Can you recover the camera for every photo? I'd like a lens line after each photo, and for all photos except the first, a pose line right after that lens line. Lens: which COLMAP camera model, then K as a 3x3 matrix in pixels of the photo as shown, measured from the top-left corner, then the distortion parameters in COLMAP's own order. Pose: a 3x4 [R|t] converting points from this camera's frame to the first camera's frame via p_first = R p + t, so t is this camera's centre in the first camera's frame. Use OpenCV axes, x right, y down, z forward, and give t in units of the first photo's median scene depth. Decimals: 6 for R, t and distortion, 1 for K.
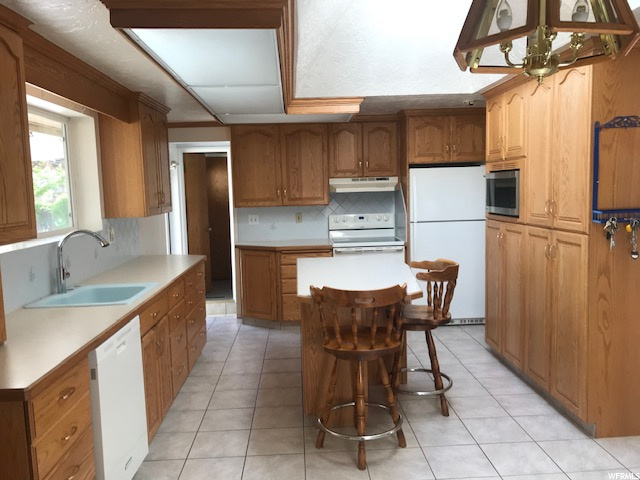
lens RADIAL K [[525.9, 0, 320.0], [0, 525.9, 240.0], [0, 0, 1]] dist [0.082451, -0.133723]
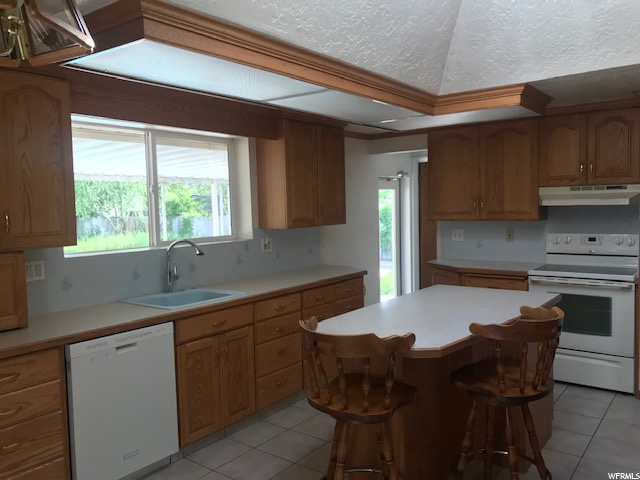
lens RADIAL K [[525.9, 0, 320.0], [0, 525.9, 240.0], [0, 0, 1]] dist [0.082451, -0.133723]
pose [[0.770578, 0.055195, -0.634951, 0.350141], [-0.061909, 0.998014, 0.011622, -0.034855], [0.634331, 0.030354, 0.772465, 0.226391]]
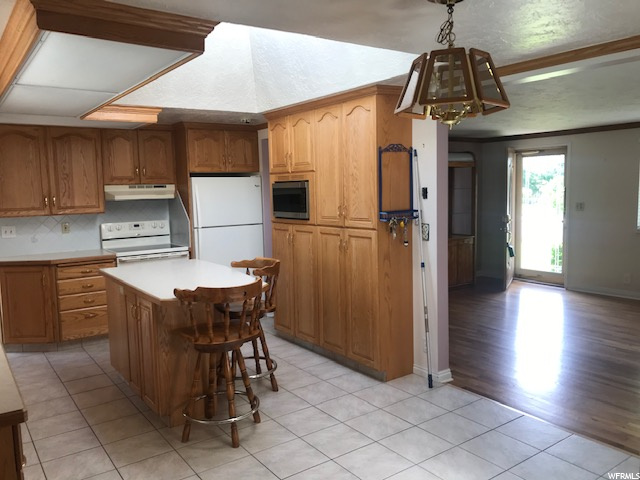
lens RADIAL K [[525.9, 0, 320.0], [0, 525.9, 240.0], [0, 0, 1]] dist [0.082451, -0.133723]
pose [[0.841779, -0.047522, 0.537727, -0.224953], [0.055589, 0.998453, 0.001219, 0.003322], [-0.536953, 0.028866, 0.843118, -0.030120]]
